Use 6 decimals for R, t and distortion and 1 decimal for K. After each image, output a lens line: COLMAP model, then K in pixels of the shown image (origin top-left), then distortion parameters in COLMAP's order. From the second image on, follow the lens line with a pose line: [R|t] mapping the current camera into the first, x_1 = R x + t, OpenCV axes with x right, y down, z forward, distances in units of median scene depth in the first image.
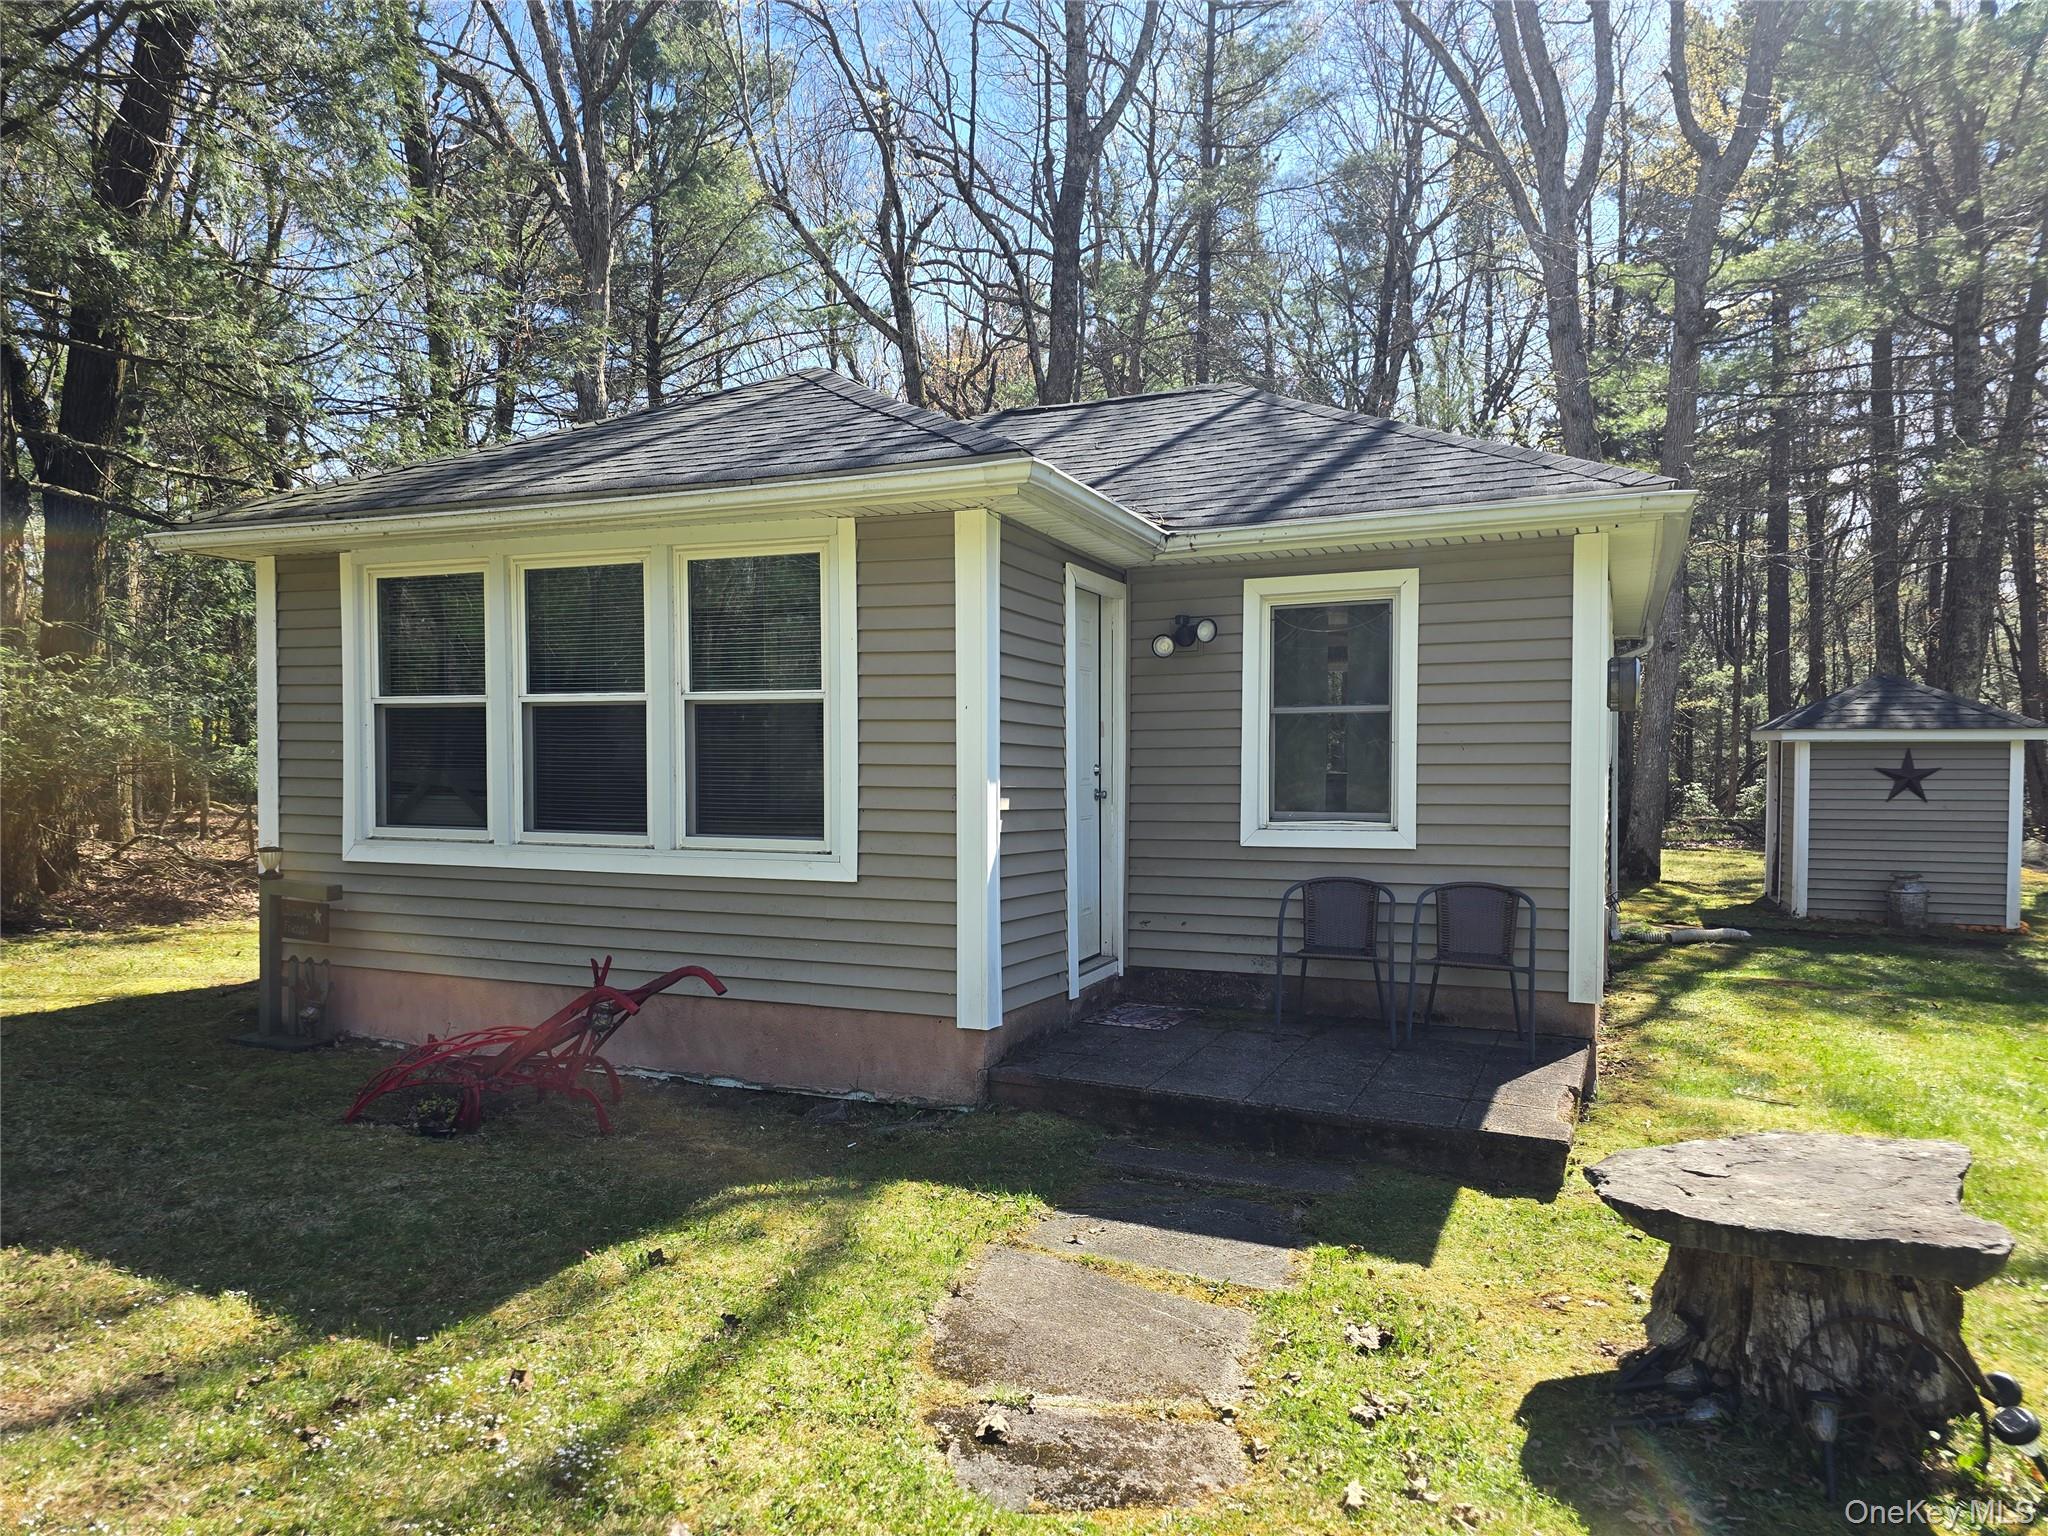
lens RADIAL K [[1362.5, 0, 1024.7], [0, 1362.5, 774.0], [0, 0, 1]] dist [-0.001676, -0.000566]
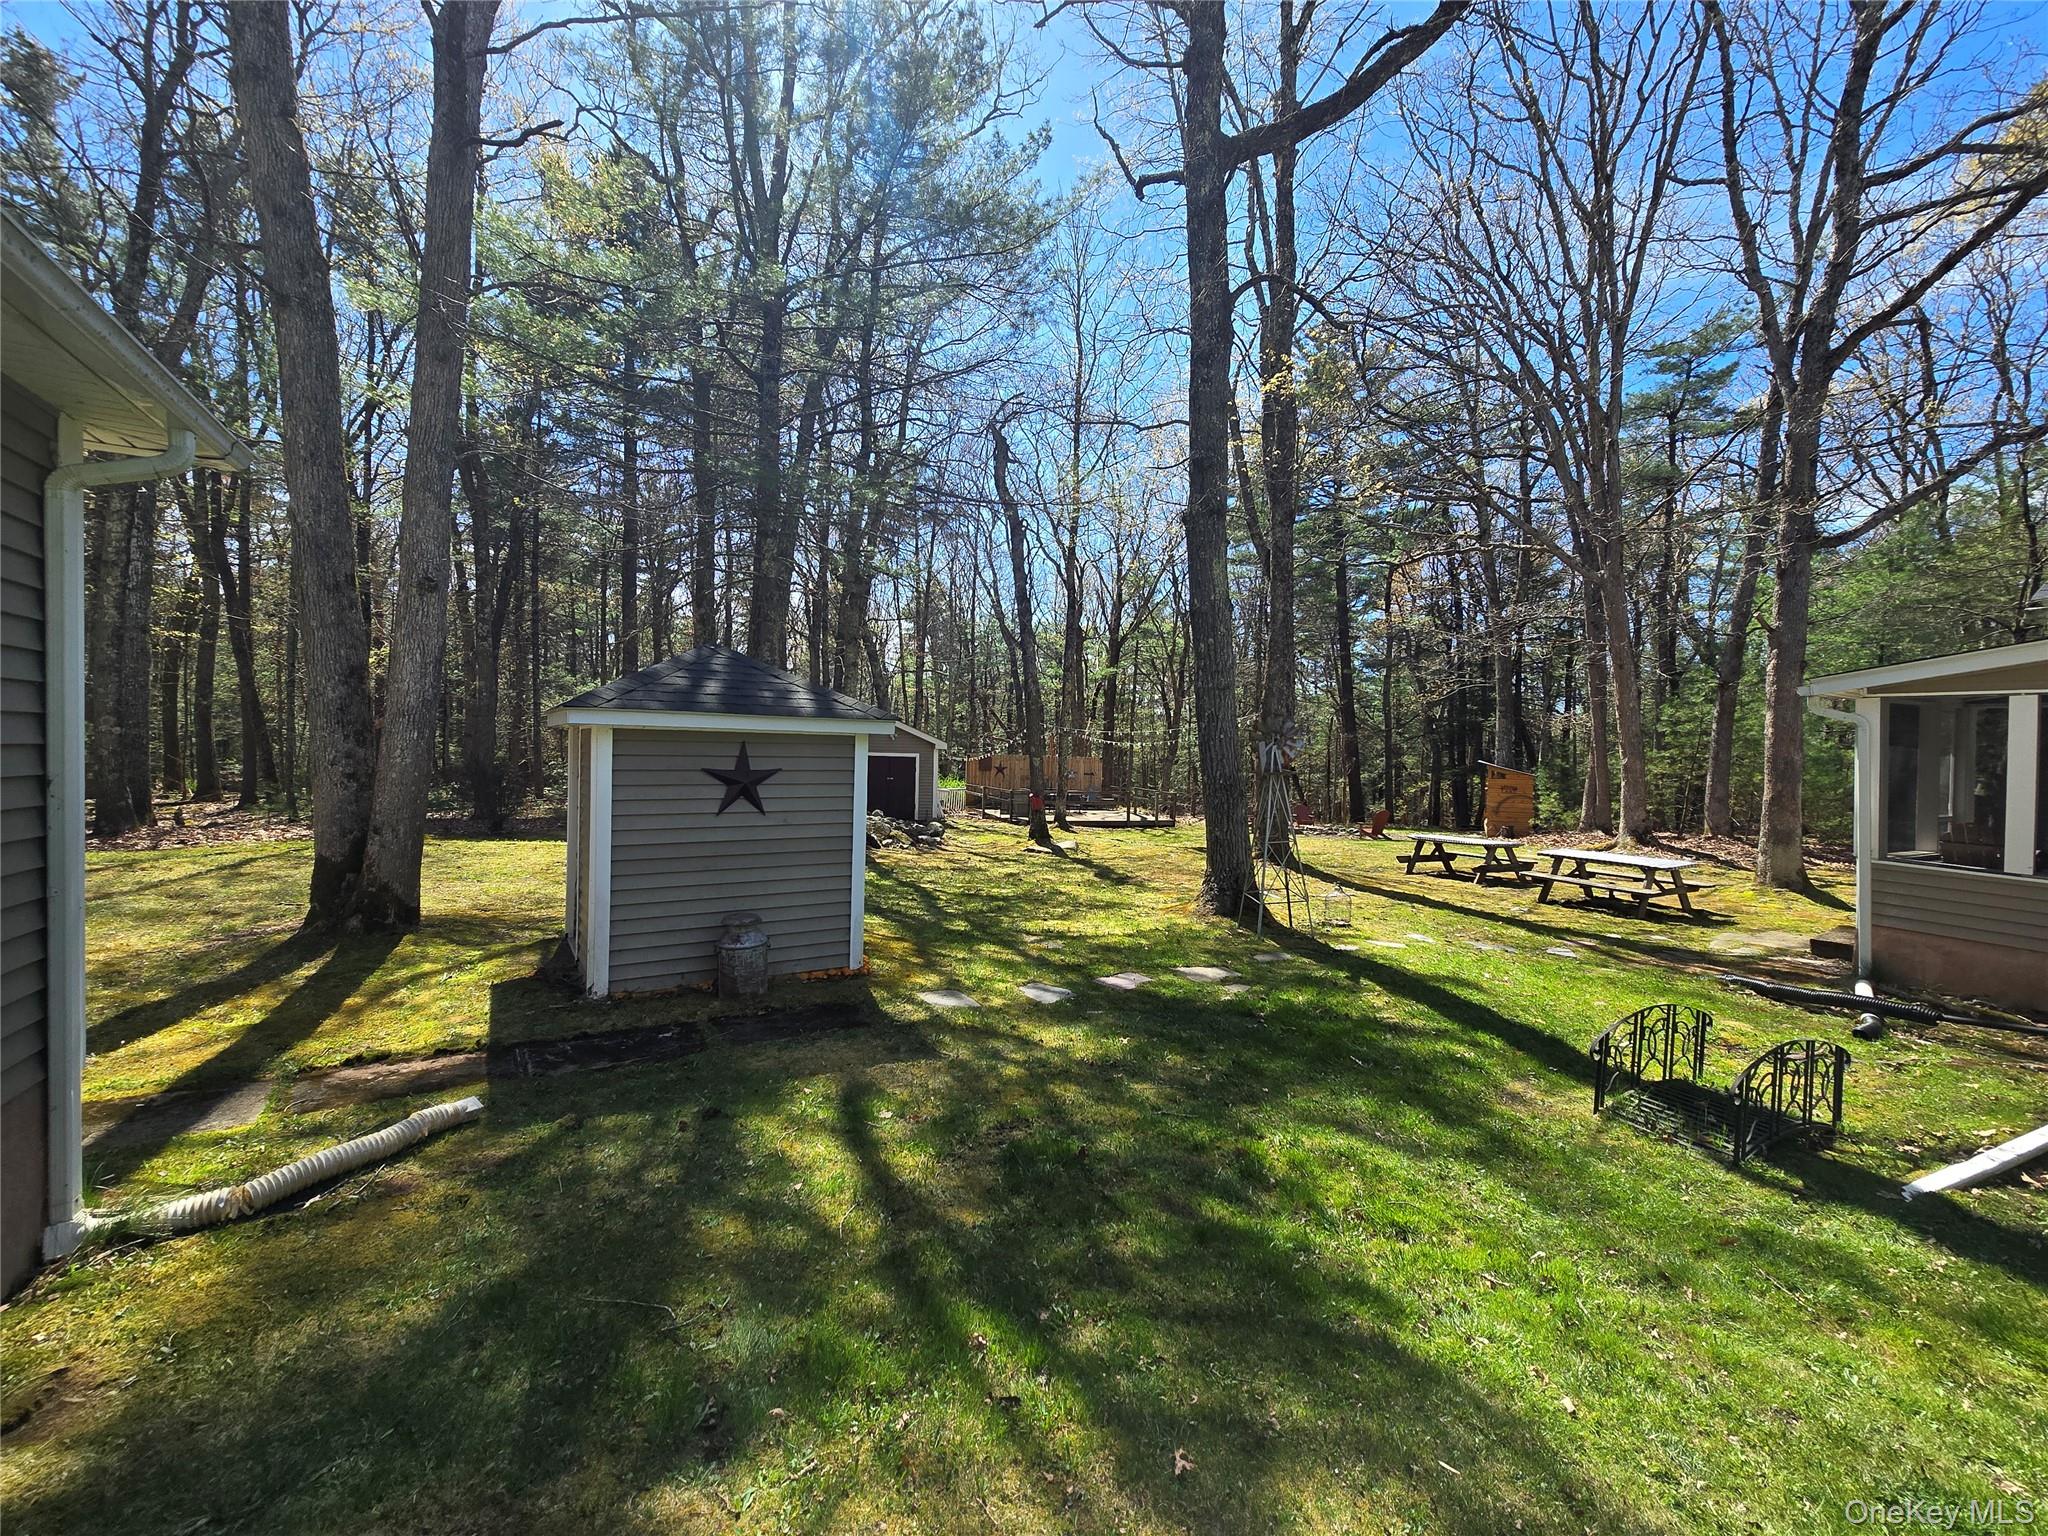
lens RADIAL K [[840.7, 0, 1024.4], [0, 840.7, 763.7], [0, 0, 1]] dist [-0.002441, 0.000560]
pose [[0.557015, -0.005687, 0.830483, 0.360586], [-0.005842, 0.999925, 0.010765, -0.012771], [-0.830482, -0.010848, 0.556940, 0.626114]]
